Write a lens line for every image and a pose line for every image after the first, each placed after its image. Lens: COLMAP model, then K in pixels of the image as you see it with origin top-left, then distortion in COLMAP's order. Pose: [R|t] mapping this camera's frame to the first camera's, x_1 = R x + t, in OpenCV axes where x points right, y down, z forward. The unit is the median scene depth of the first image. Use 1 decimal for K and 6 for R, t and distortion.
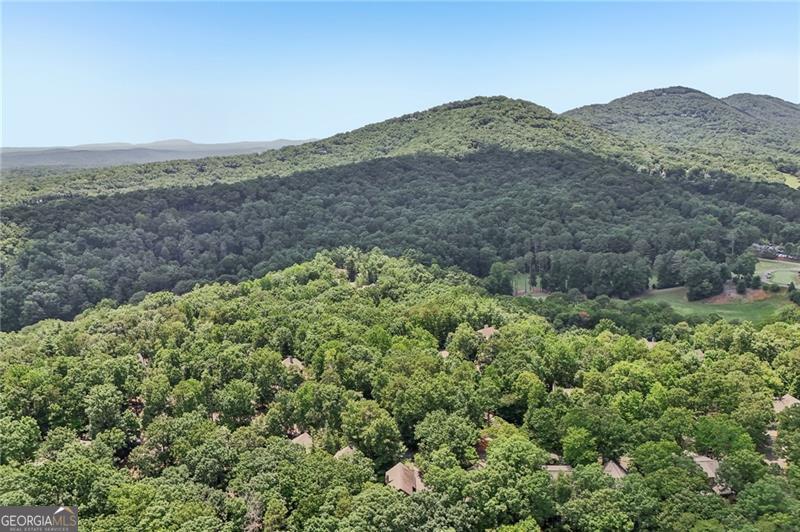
lens RADIAL K [[555.8, 0, 398.2], [0, 555.8, 266.6], [0, 0, 1]] dist [-0.009602, -0.012181]
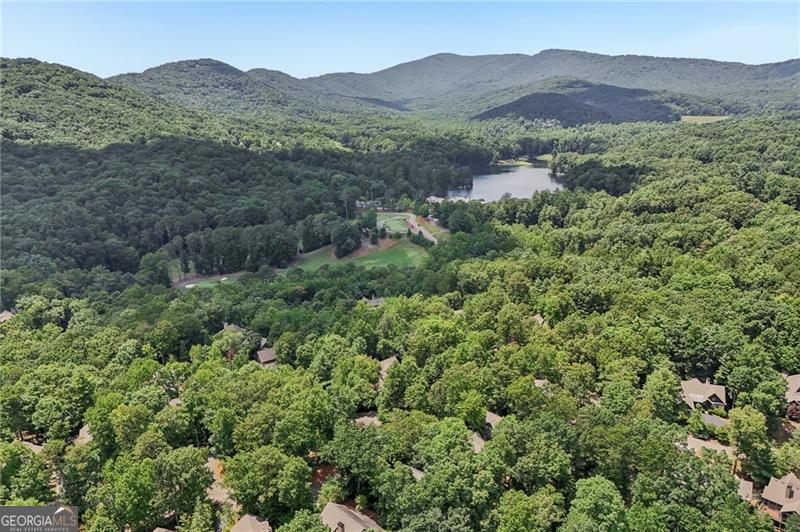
lens RADIAL K [[555.8, 0, 400.1], [0, 555.8, 266.1], [0, 0, 1]] dist [-0.009602, -0.012181]
pose [[0.713835, -0.183888, 0.675740, -0.129350], [0.151194, 0.982622, 0.107680, -0.021826], [-0.683798, 0.025302, 0.729233, 0.097279]]
